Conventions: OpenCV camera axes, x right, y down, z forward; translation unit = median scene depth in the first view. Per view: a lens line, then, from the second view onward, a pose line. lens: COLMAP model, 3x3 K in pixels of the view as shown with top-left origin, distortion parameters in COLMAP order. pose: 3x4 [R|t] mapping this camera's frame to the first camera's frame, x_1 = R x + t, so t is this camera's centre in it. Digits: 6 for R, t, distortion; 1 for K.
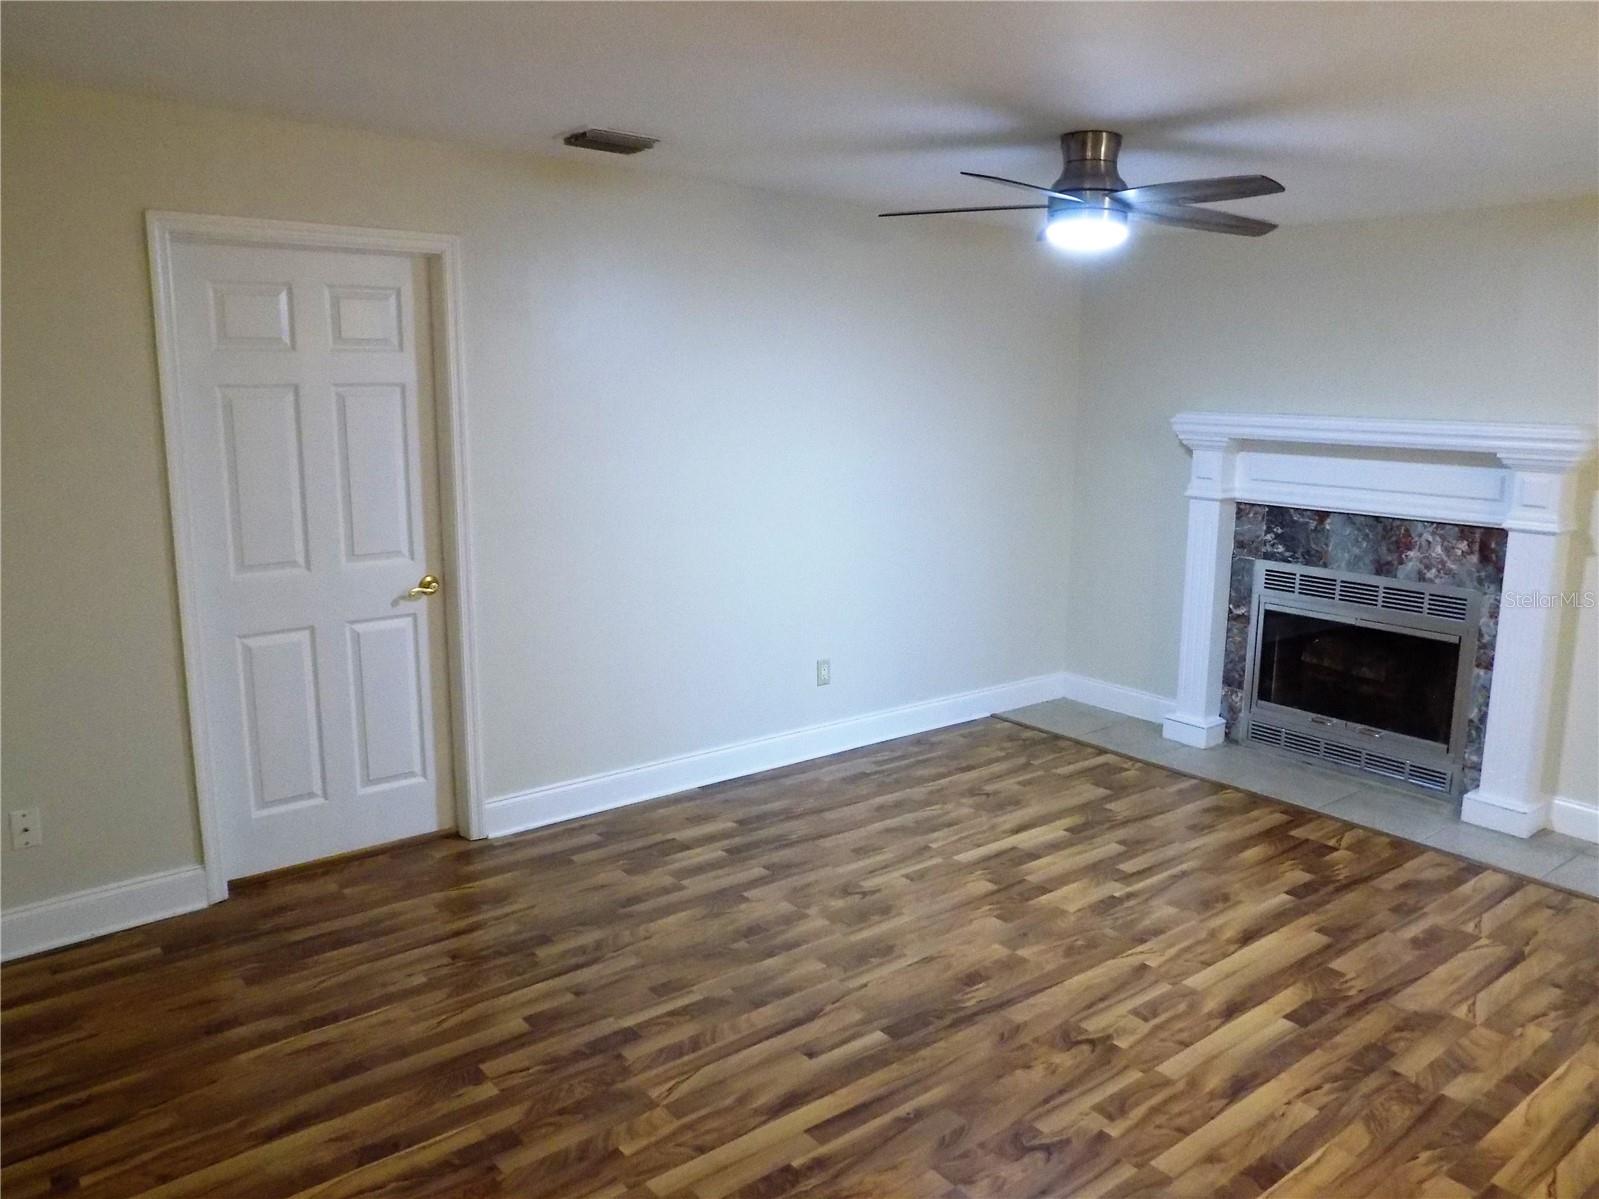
lens RADIAL K [[1183.0, 0, 799.5], [0, 1183.0, 599.5], [0, 0, 1]] dist [-0.087659, 0.086111]
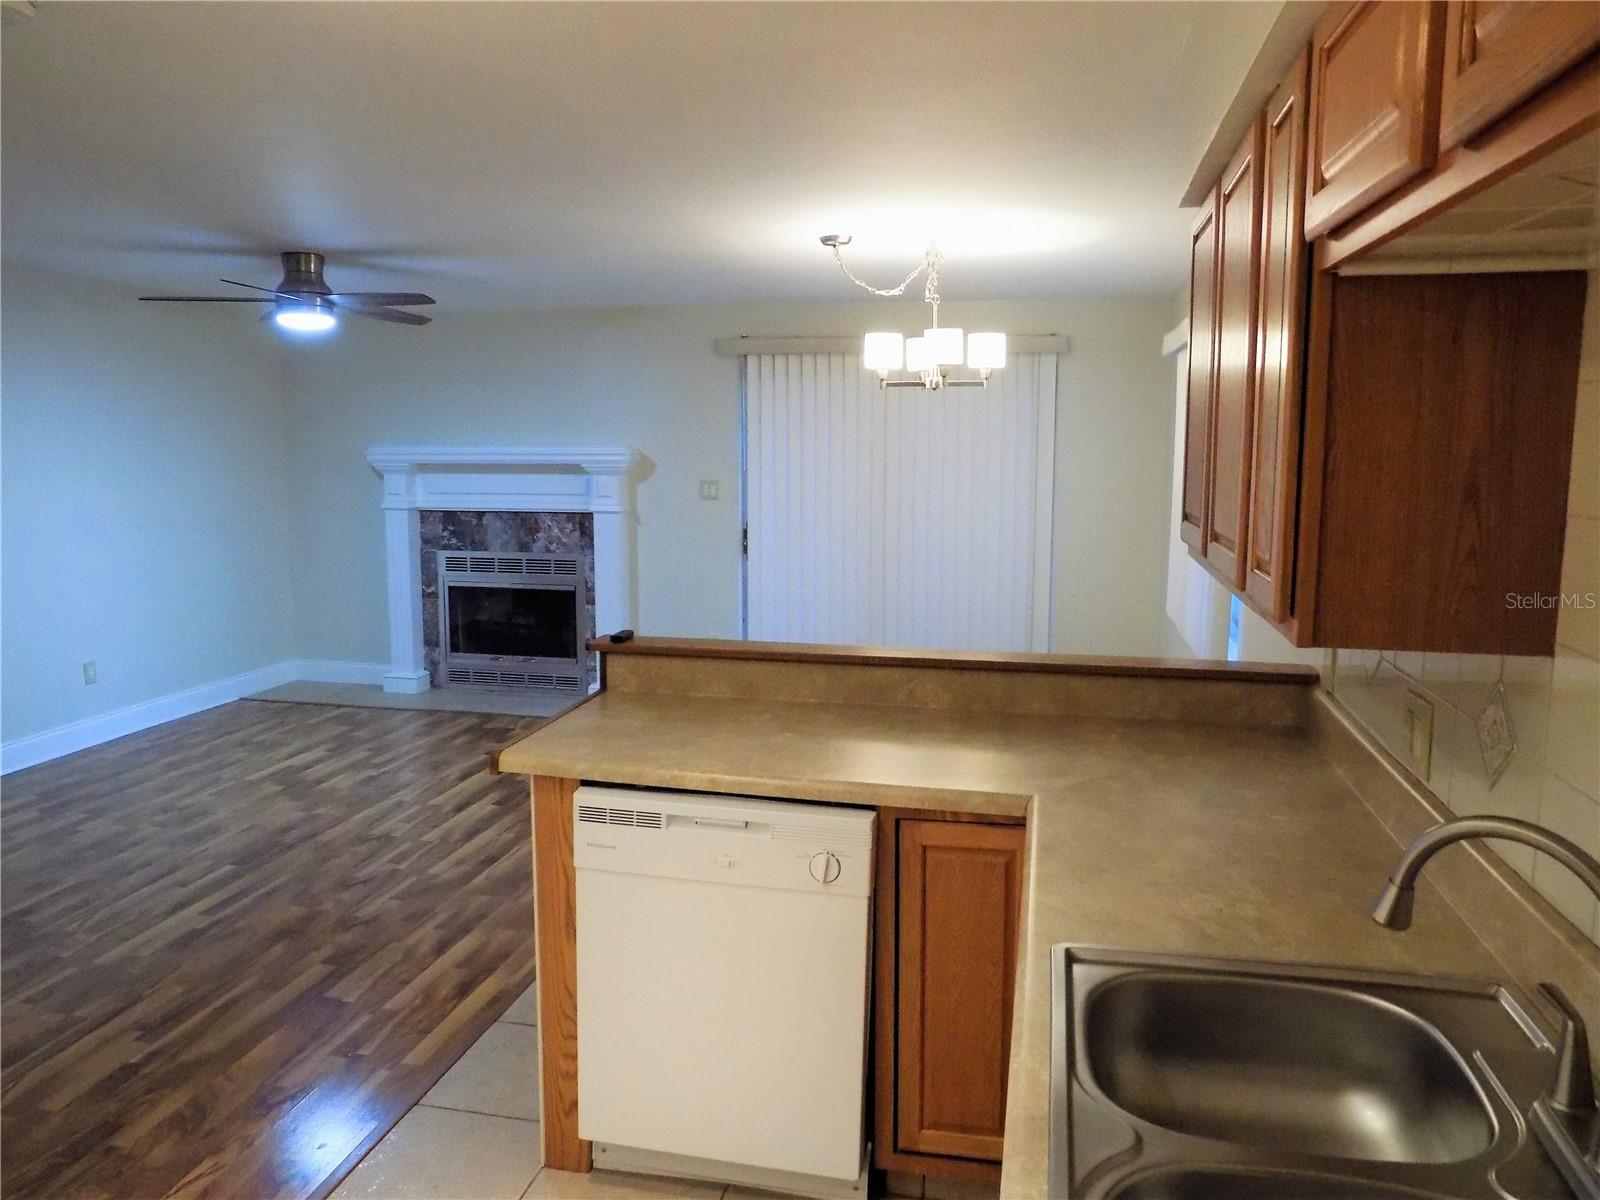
lens RADIAL K [[1143.2, 0, 795.4], [0, 1143.2, 578.8], [0, 0, 1]] dist [-0.078772, 0.077652]
pose [[0.772104, -0.085646, 0.629699, -0.179340], [0.120107, 0.992685, -0.012253, 0.091452], [-0.624043, 0.085091, 0.776743, -0.414293]]
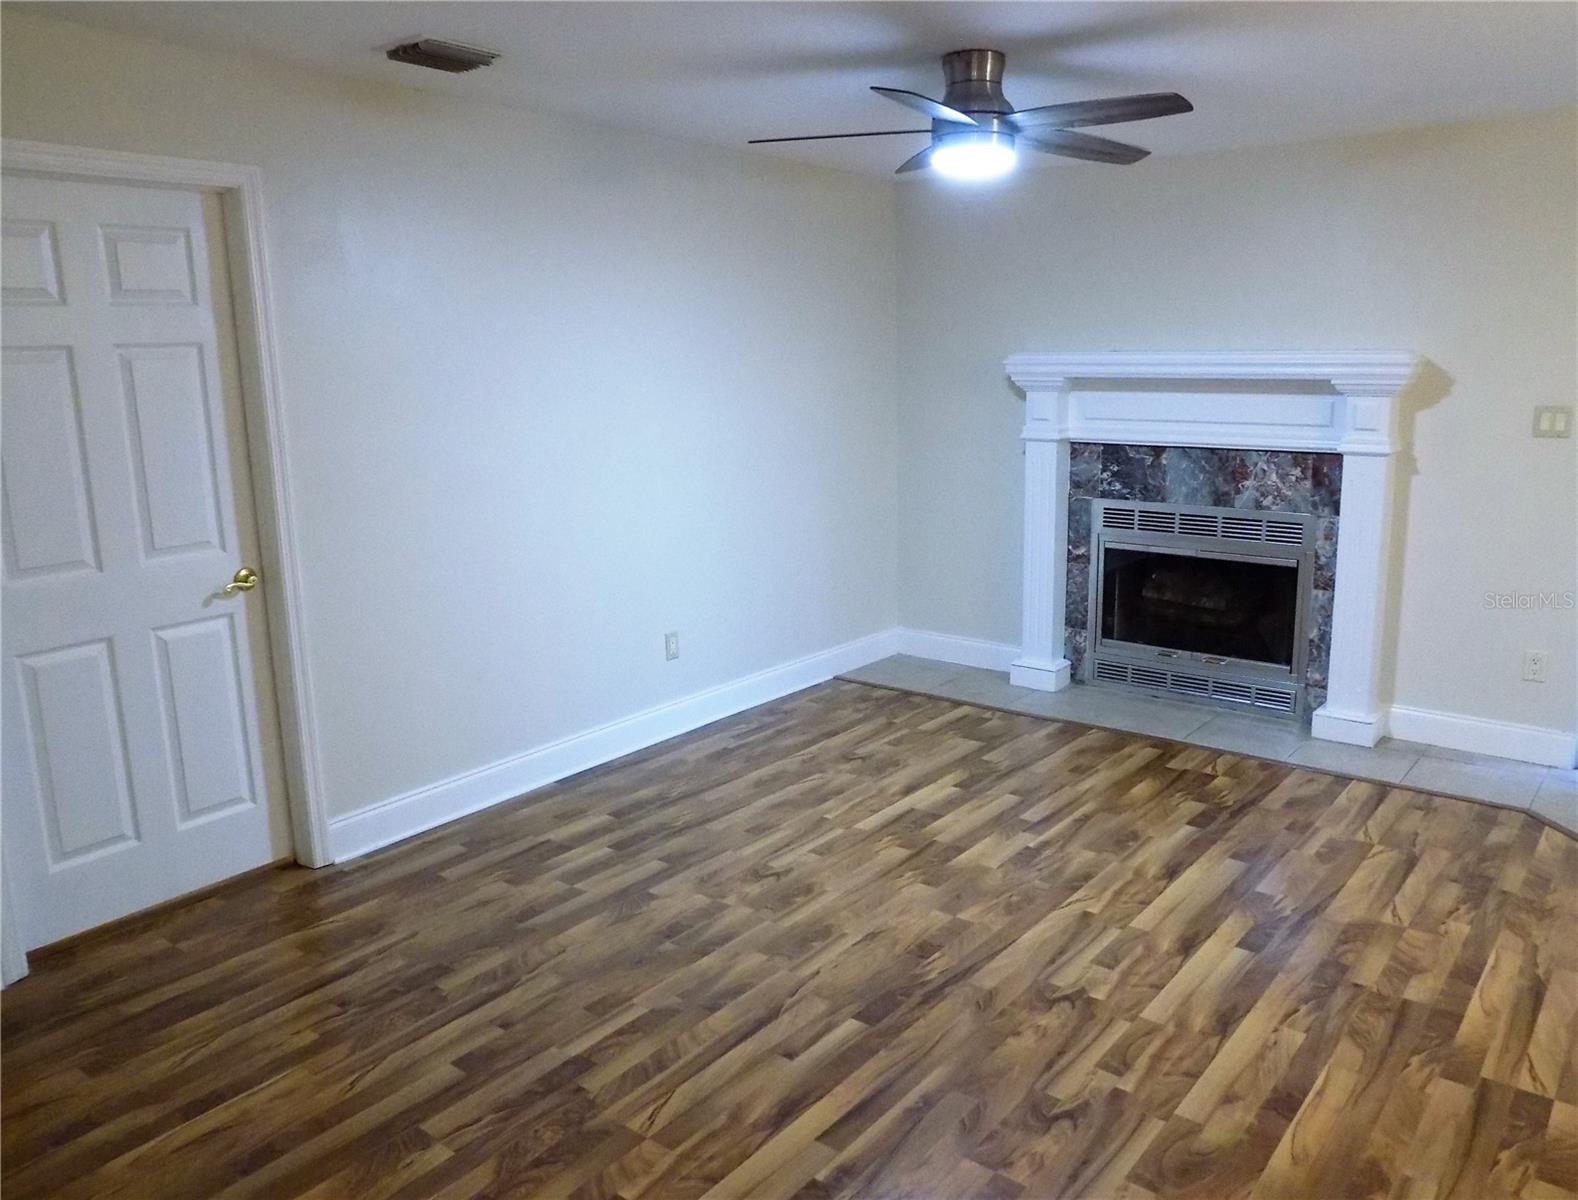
lens RADIAL K [[1211.4, 0, 789.0], [0, 1211.4, 600.0], [0, 0, 1]] dist [-0.098318, 0.104881]
pose [[0.975142, -0.074222, 0.208778, -0.117395], [0.069483, 0.997133, 0.029951, 0.004723], [-0.210403, -0.014700, 0.977504, 0.066999]]
